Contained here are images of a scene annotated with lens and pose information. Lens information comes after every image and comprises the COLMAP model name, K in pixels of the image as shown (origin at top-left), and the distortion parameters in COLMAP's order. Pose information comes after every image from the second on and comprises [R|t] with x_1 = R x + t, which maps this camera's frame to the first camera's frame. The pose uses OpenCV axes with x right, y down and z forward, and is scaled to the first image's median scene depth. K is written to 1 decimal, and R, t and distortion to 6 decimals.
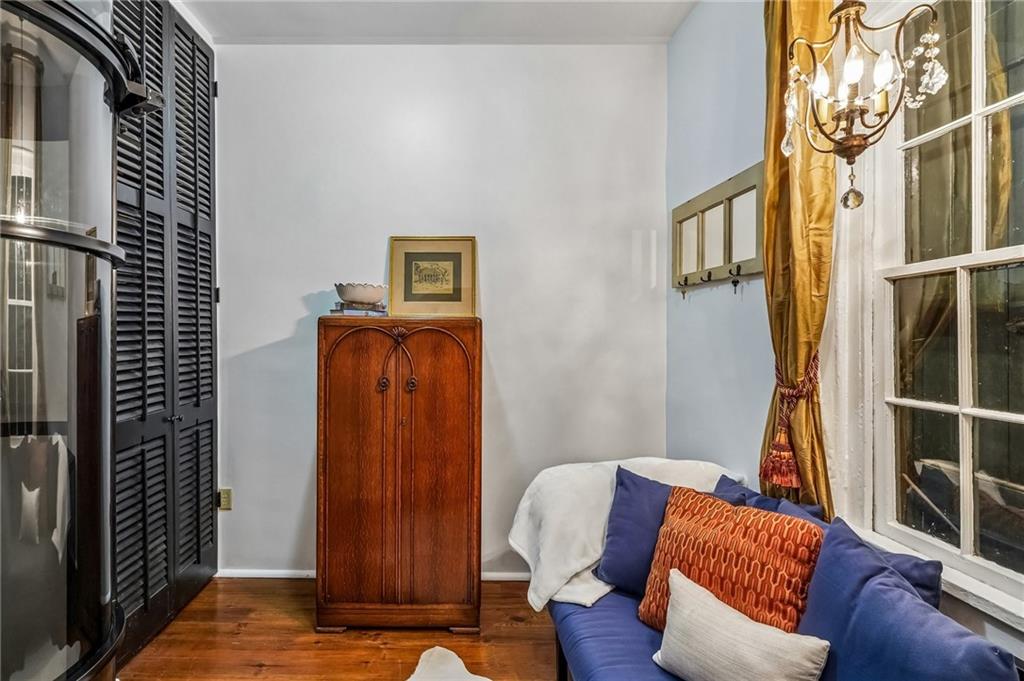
lens RADIAL K [[553.1, 0, 517.3], [0, 553.1, 313.5], [0, 0, 1]] dist [-0.012181, -0.004754]
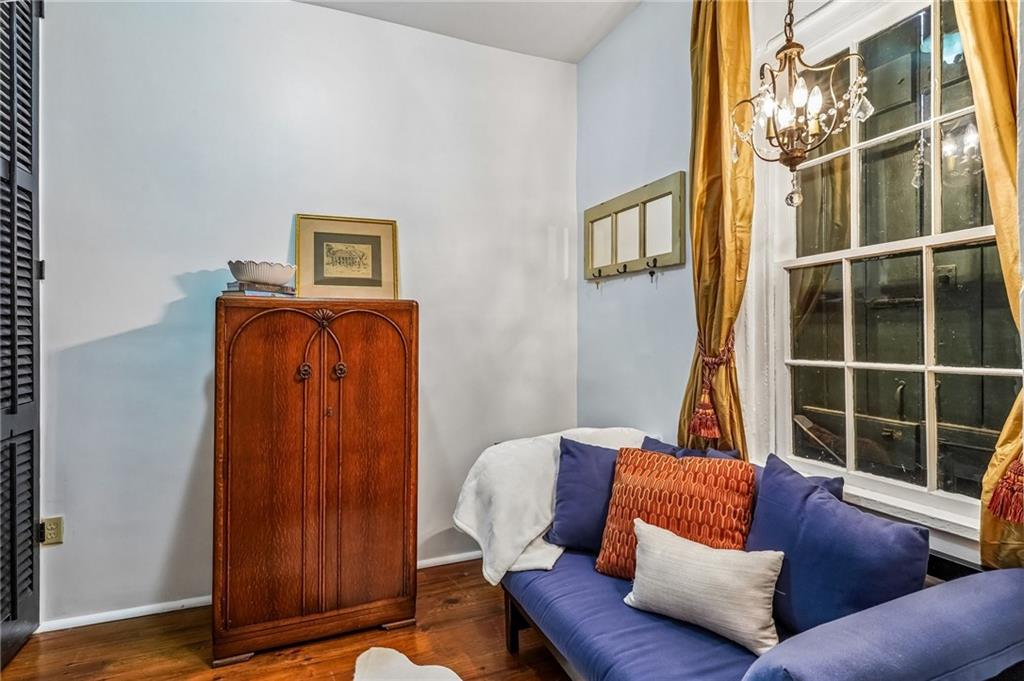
lens RADIAL K [[499.5, 0, 511.1], [0, 499.5, 326.2], [0, 0, 1]] dist [-0.018056, 0.003502]
pose [[0.919049, 0.009085, 0.394039, -0.263210], [-0.006409, 0.999947, -0.008105, 0.059595], [-0.394092, 0.004924, 0.919058, 0.122314]]
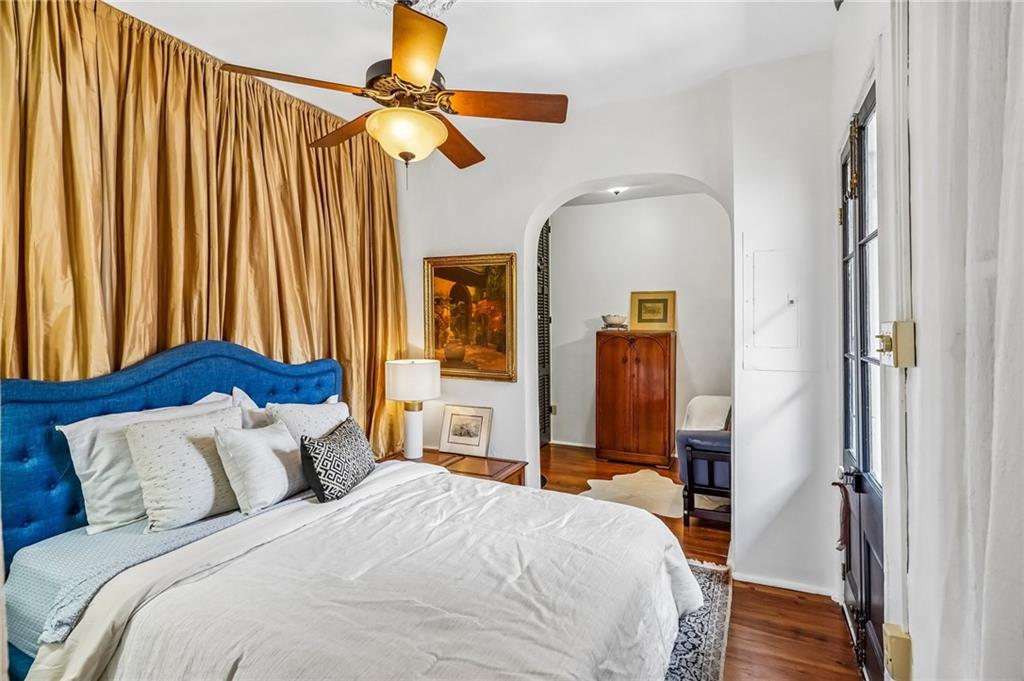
lens RADIAL K [[499.5, 0, 509.3], [0, 499.5, 334.5], [0, 0, 1]] dist [-0.018056, 0.003502]
pose [[0.909888, 0.011987, -0.414681, 0.199506], [-0.001406, 0.999666, 0.025811, -0.035205], [0.414852, -0.022902, 0.909601, -1.207602]]
